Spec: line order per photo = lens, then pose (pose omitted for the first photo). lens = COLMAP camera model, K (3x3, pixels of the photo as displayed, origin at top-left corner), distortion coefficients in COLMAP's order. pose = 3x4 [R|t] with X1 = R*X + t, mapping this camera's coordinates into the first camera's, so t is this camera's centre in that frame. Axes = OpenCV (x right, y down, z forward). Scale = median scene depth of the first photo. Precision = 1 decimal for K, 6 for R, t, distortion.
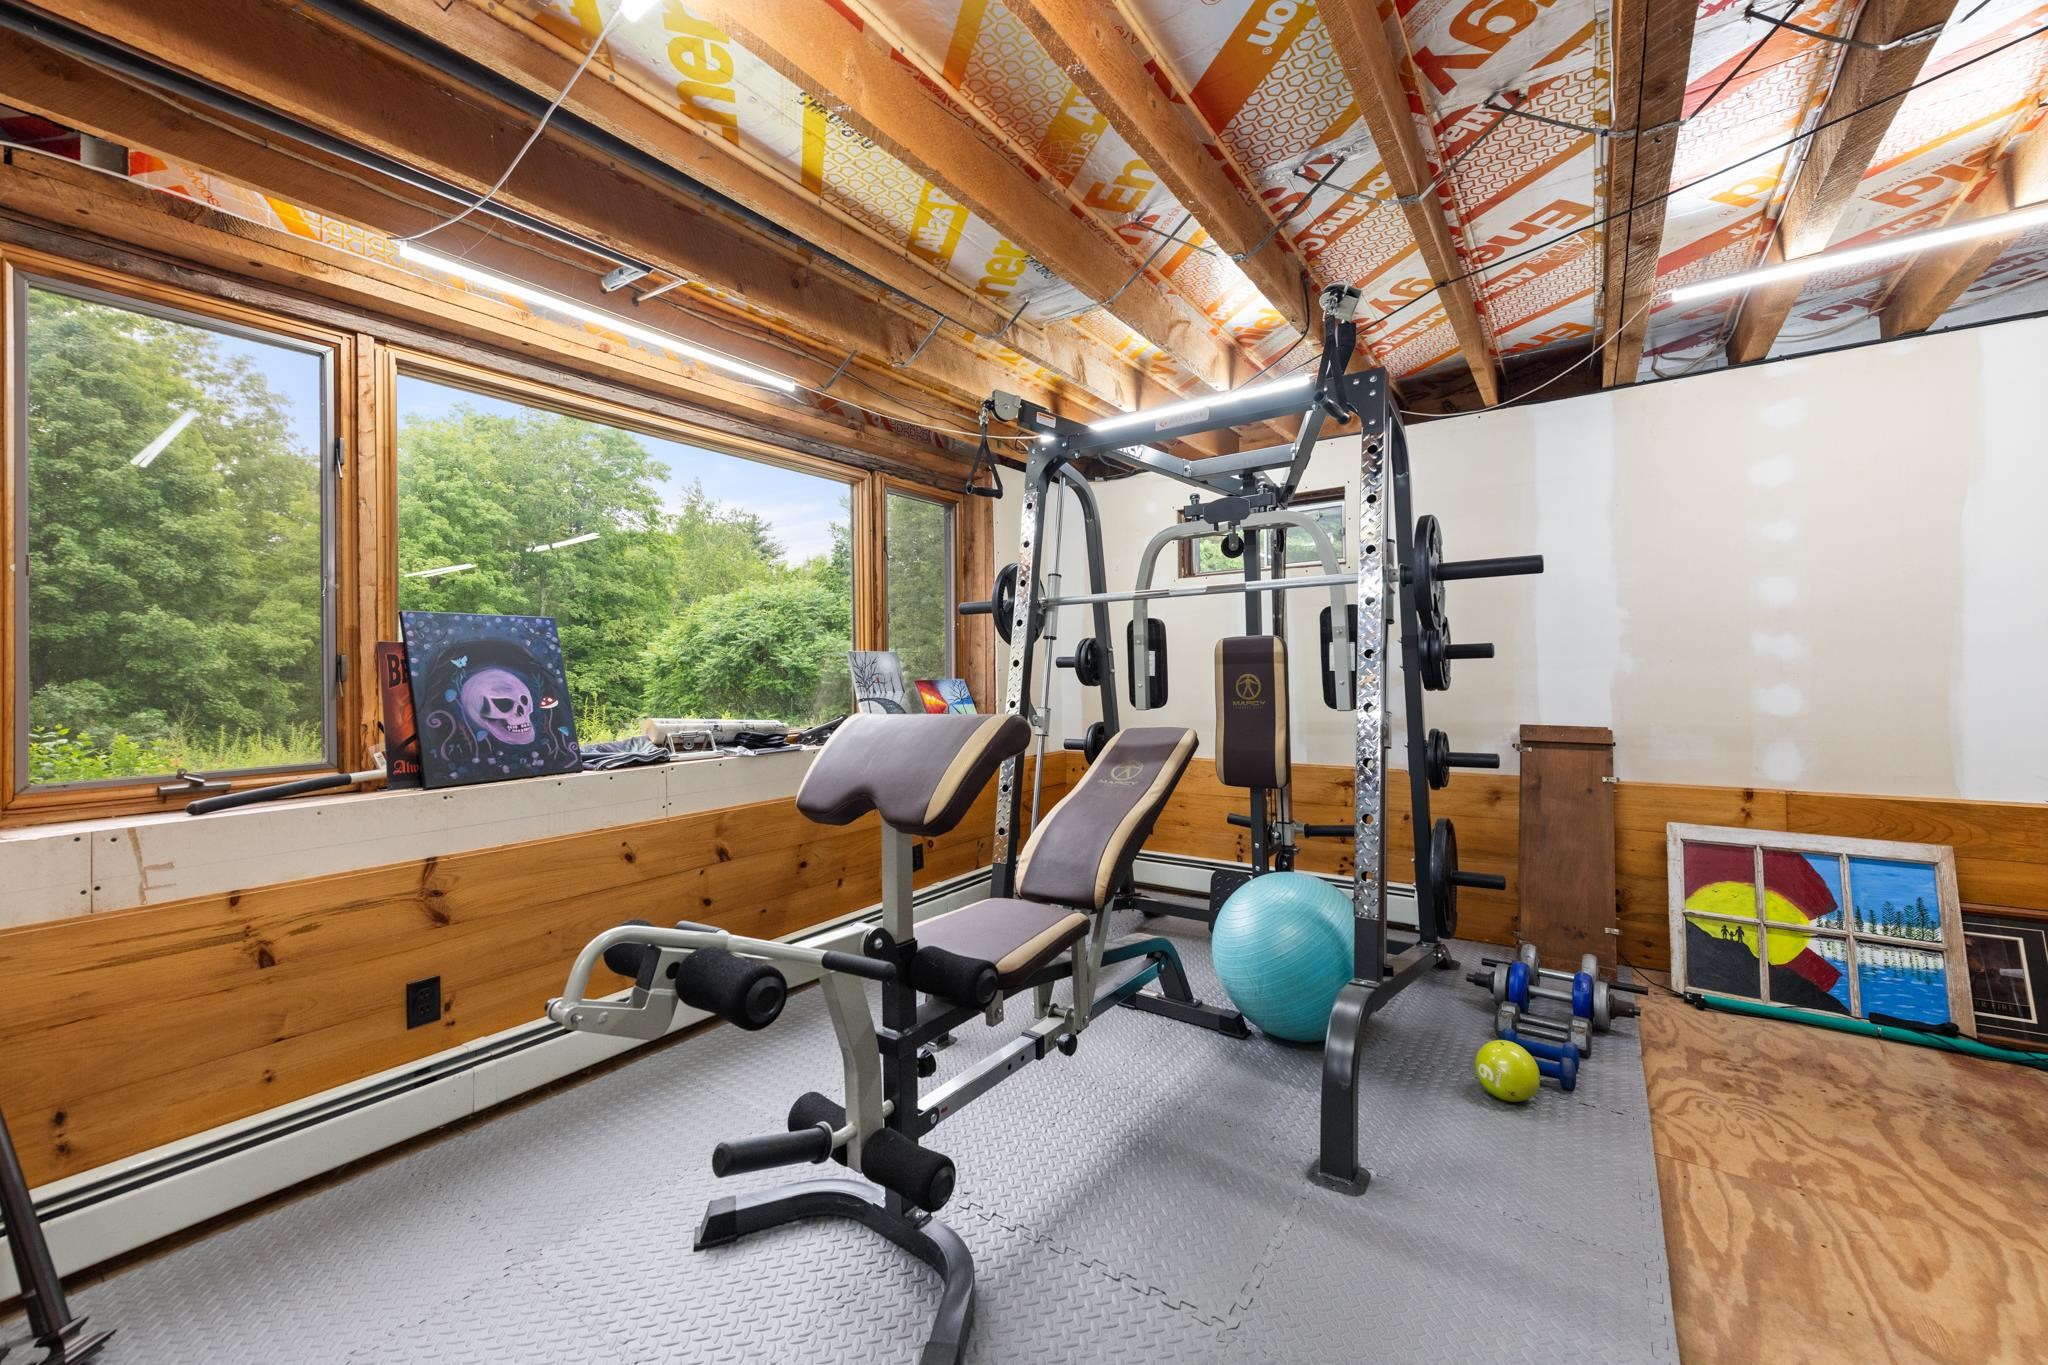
lens RADIAL K [[801.6, 0, 1031.5], [0, 801.6, 669.8], [0, 0, 1]] dist [0.011708, -0.000044]
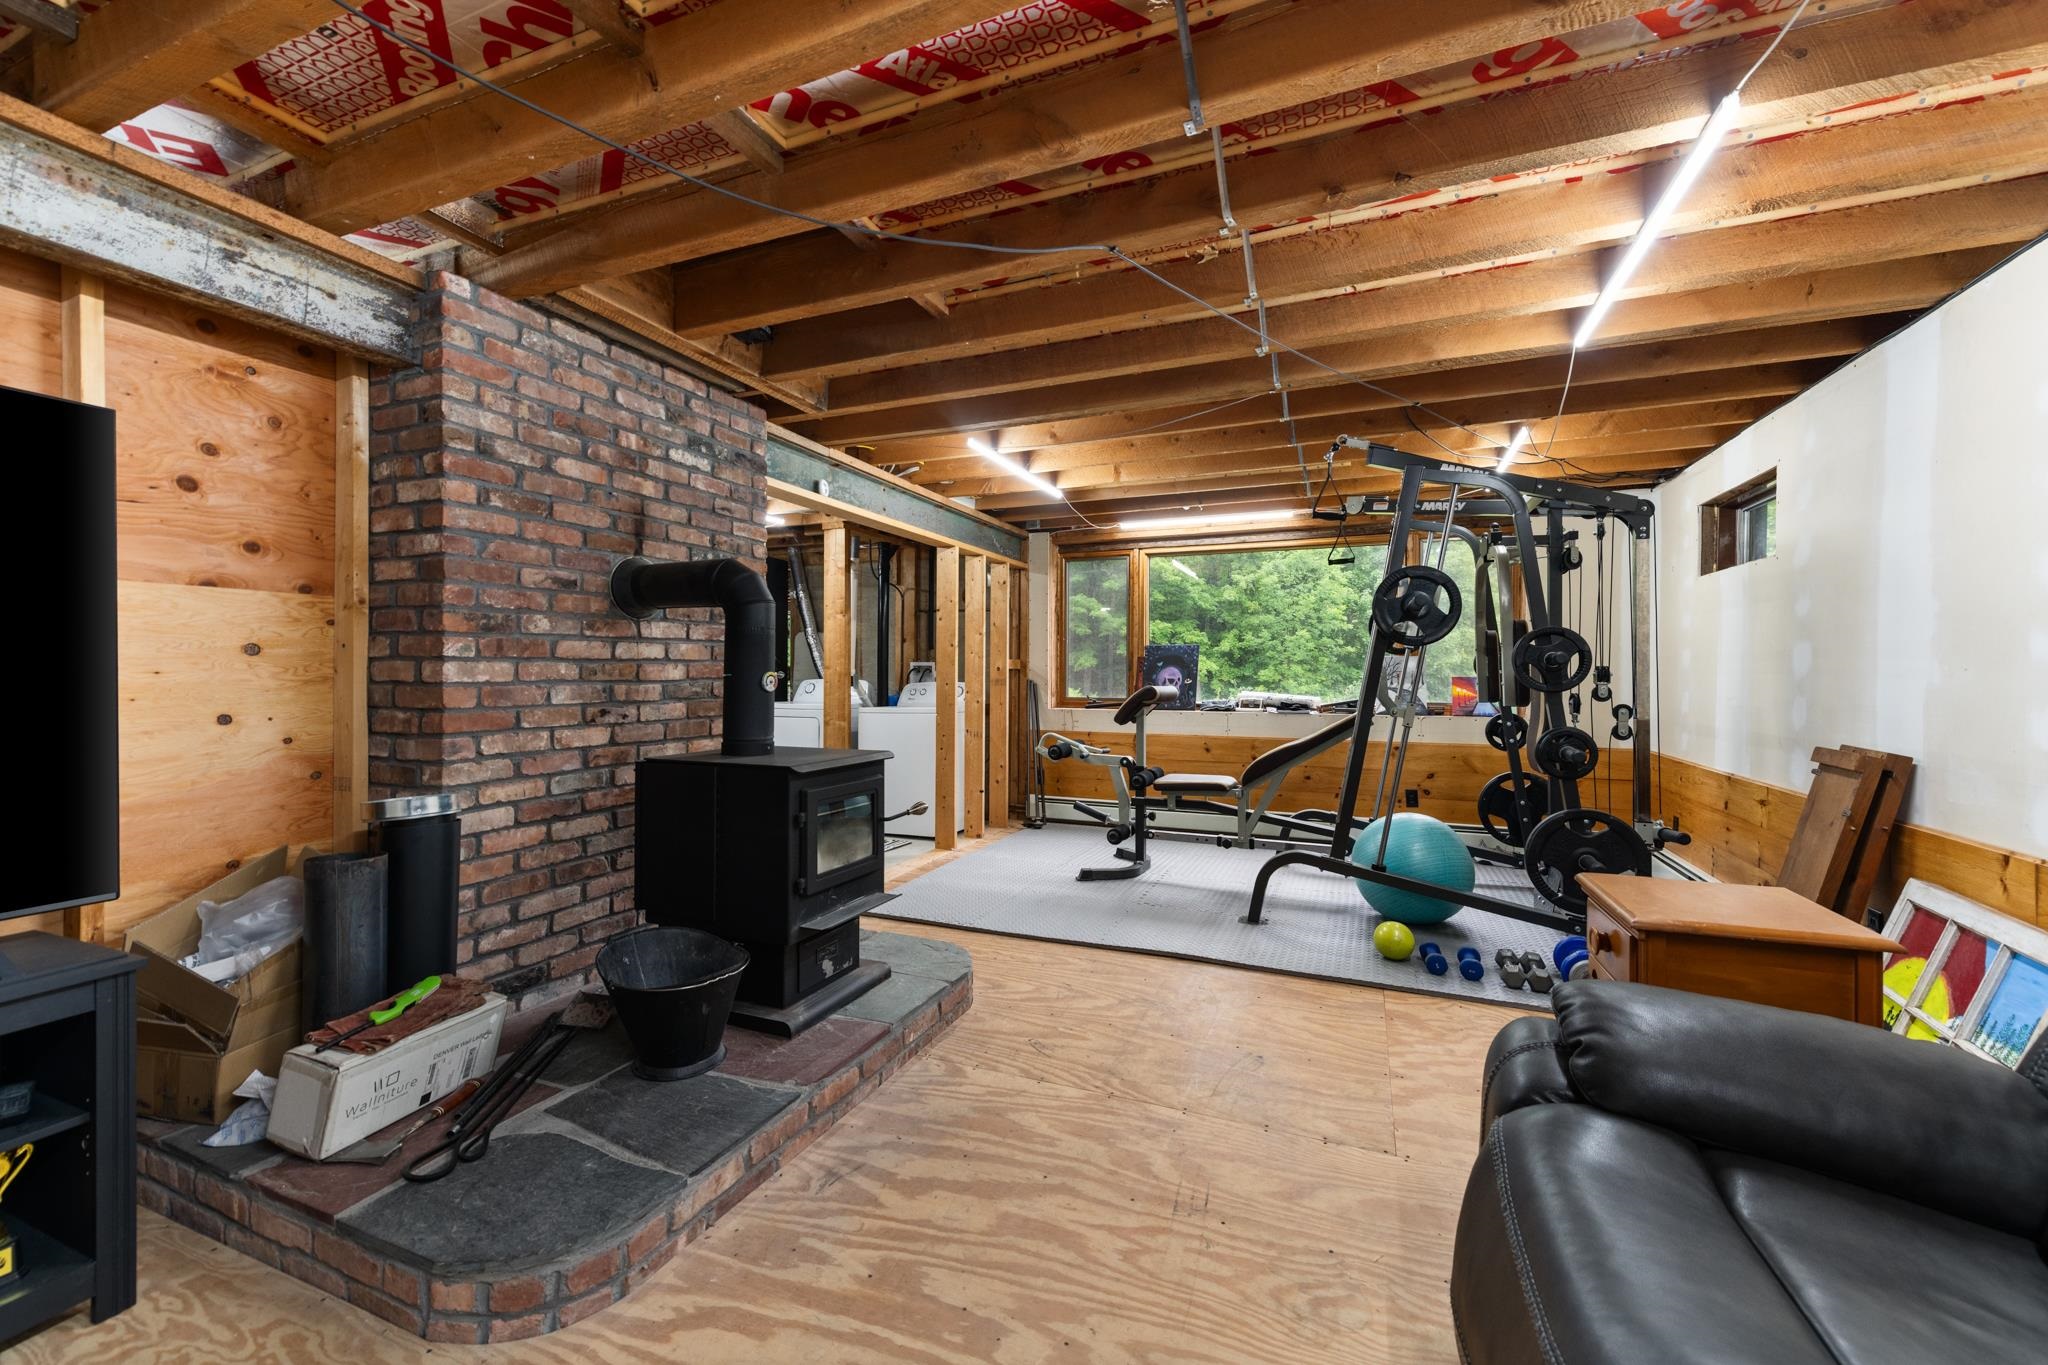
lens RADIAL K [[801.6, 0, 1031.5], [0, 801.6, 669.8], [0, 0, 1]] dist [0.011708, -0.000044]
pose [[0.213064, 0.010808, -0.976978, 1.464435], [-0.002060, 0.999942, 0.010613, -0.016276], [0.977036, -0.000248, 0.213074, 0.022182]]
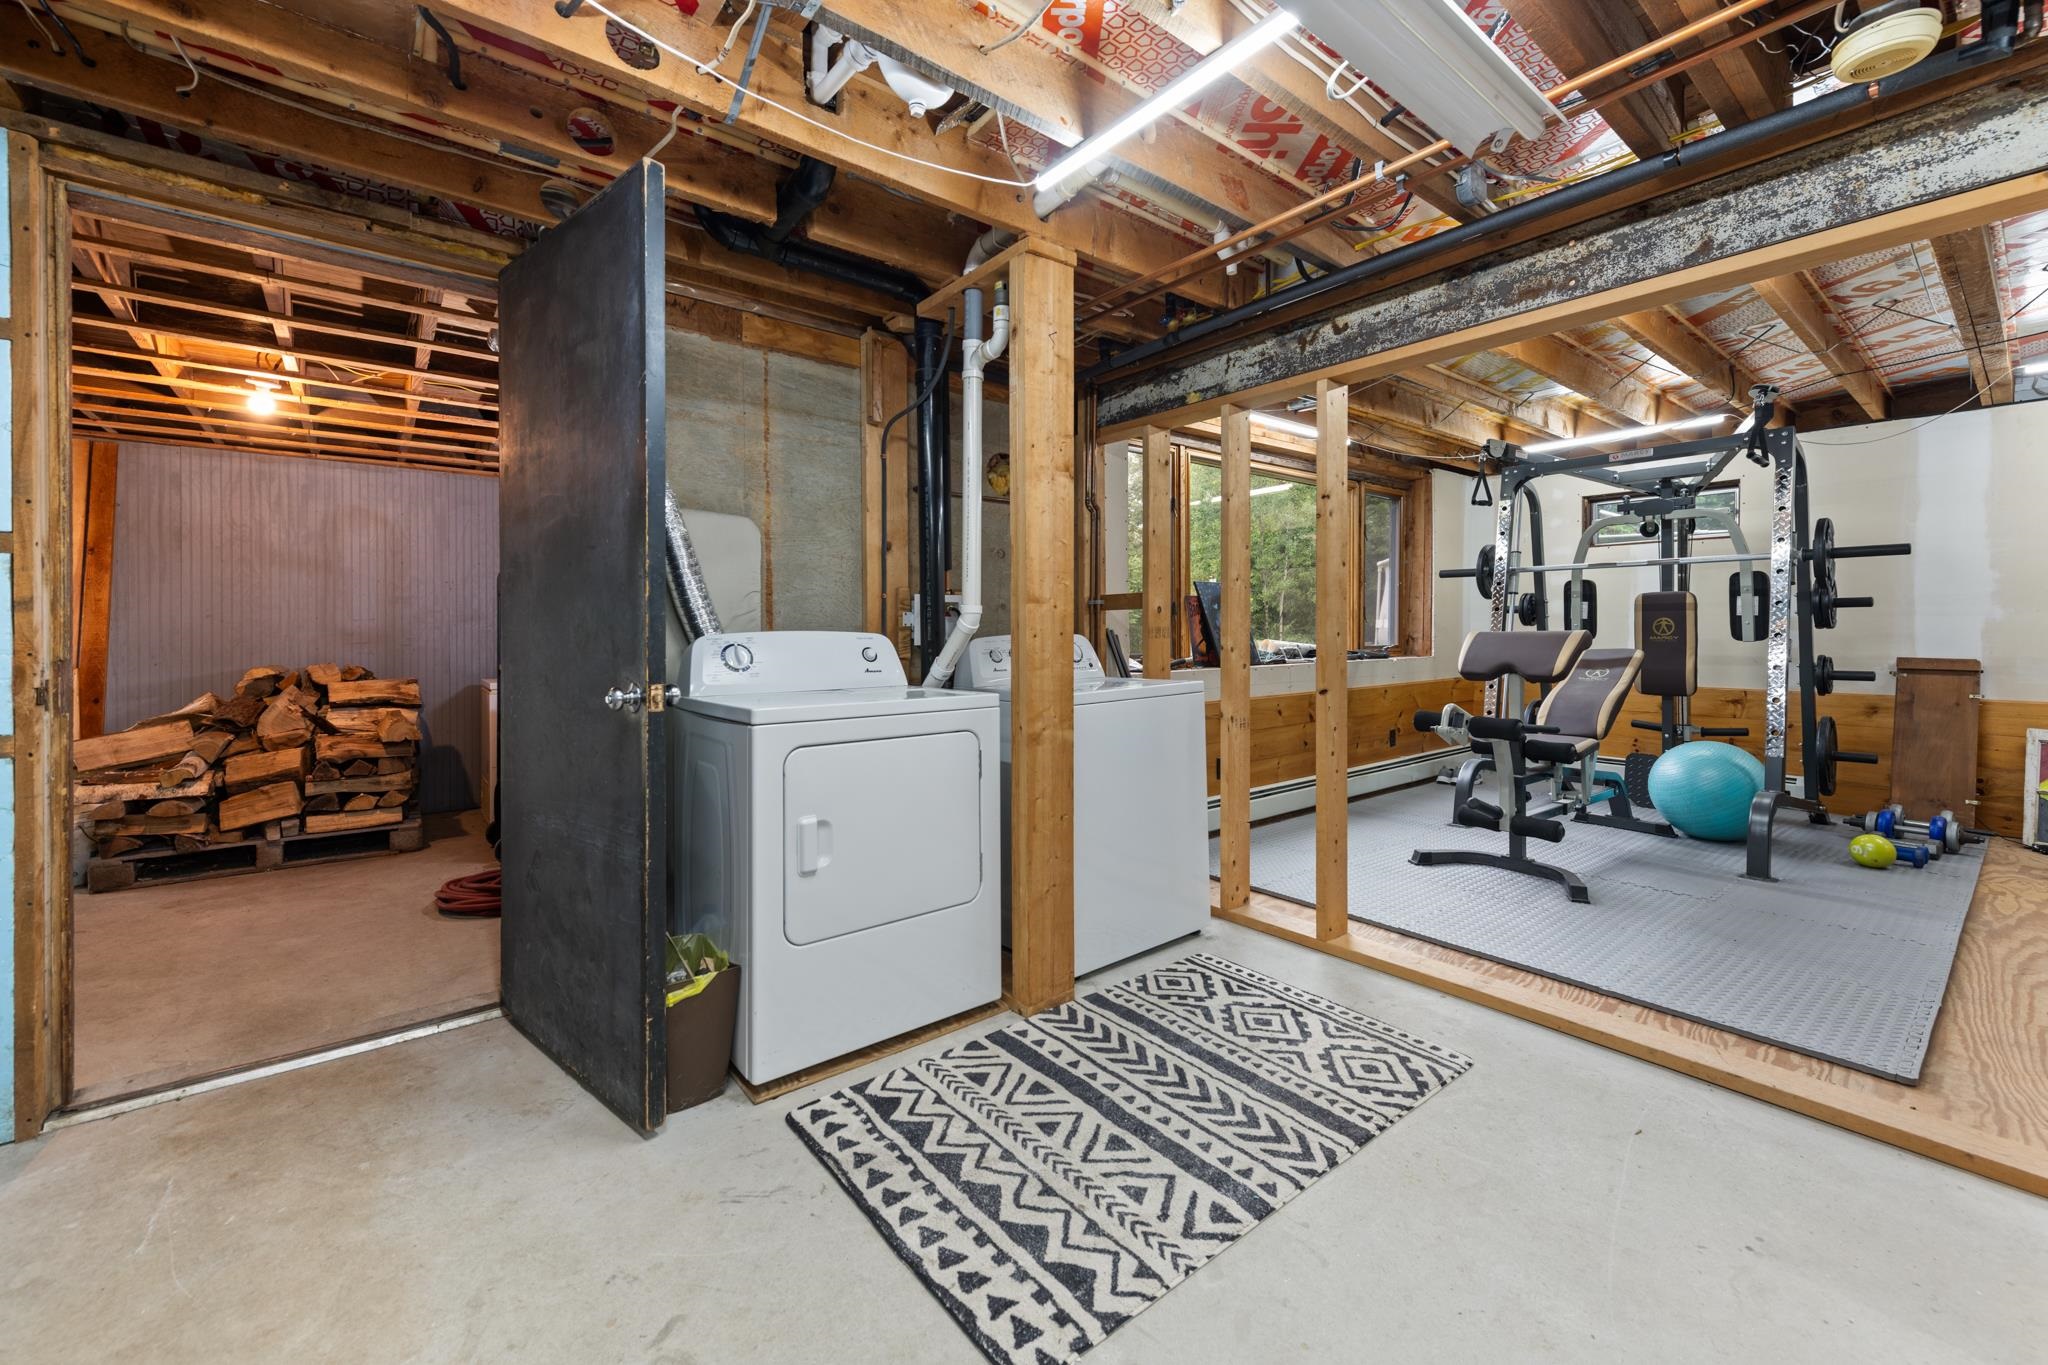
lens RADIAL K [[814.8, 0, 1022.5], [0, 814.8, 638.9], [0, 0, 1]] dist [-0.000768, -0.000299]
pose [[0.957145, 0.016239, -0.289154, -0.445835], [-0.011057, 0.999748, 0.019546, 0.029124], [0.289399, -0.015511, 0.957083, -0.807566]]
